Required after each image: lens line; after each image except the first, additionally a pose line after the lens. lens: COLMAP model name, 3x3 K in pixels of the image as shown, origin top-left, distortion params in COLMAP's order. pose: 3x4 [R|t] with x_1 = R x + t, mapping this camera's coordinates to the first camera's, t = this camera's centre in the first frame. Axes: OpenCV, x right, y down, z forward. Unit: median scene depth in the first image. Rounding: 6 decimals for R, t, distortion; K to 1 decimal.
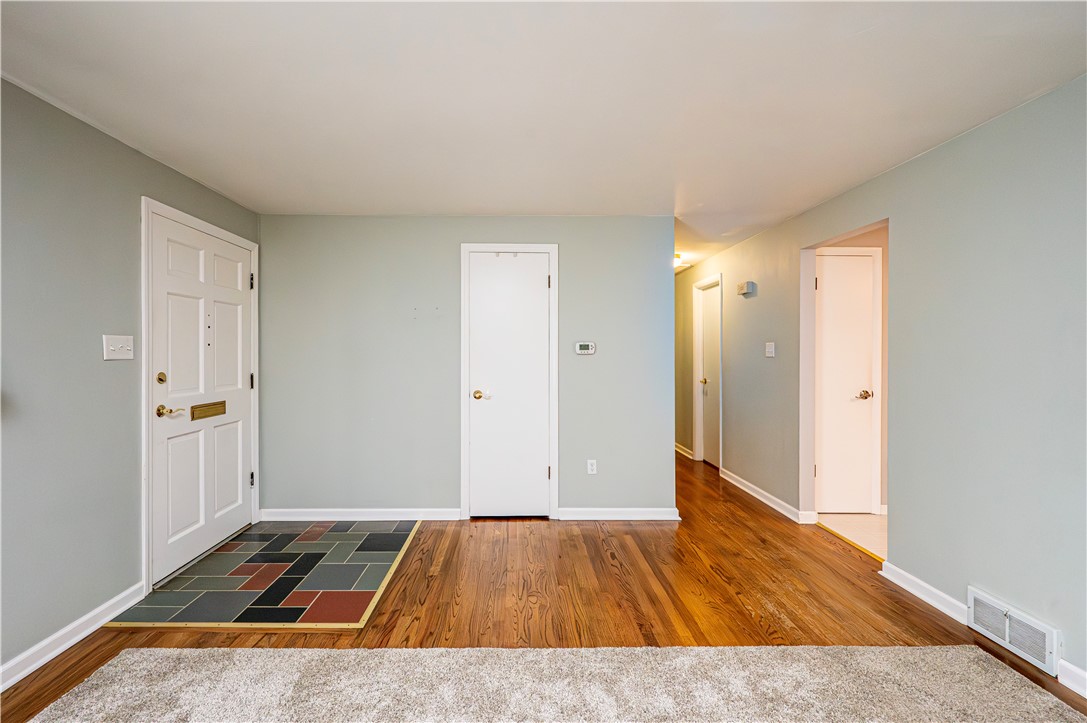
lens RADIAL K [[445.3, 0, 516.9], [0, 445.3, 363.7], [0, 0, 1]] dist [0.003247, -0.000977]
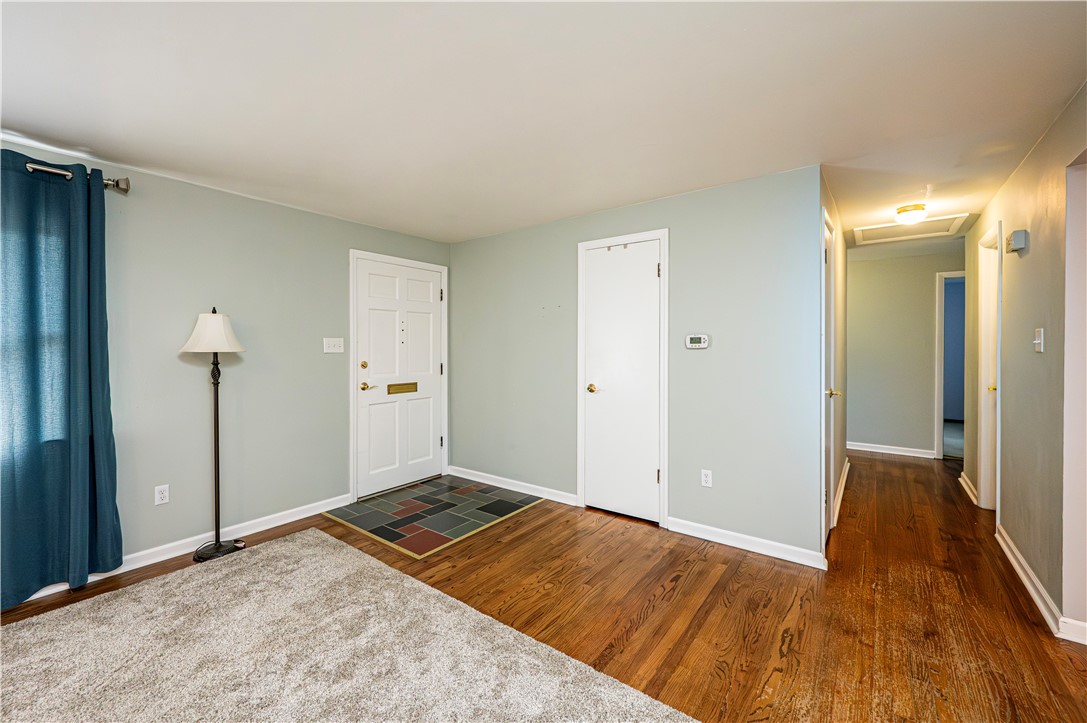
lens RADIAL K [[445.3, 0, 529.2], [0, 445.3, 349.8], [0, 0, 1]] dist [0.003247, -0.000977]
pose [[0.785275, 0.000459, -0.619147, 0.476041], [-0.006238, 0.999955, -0.007169, -0.010378], [0.619116, 0.009492, 0.785242, 0.112098]]
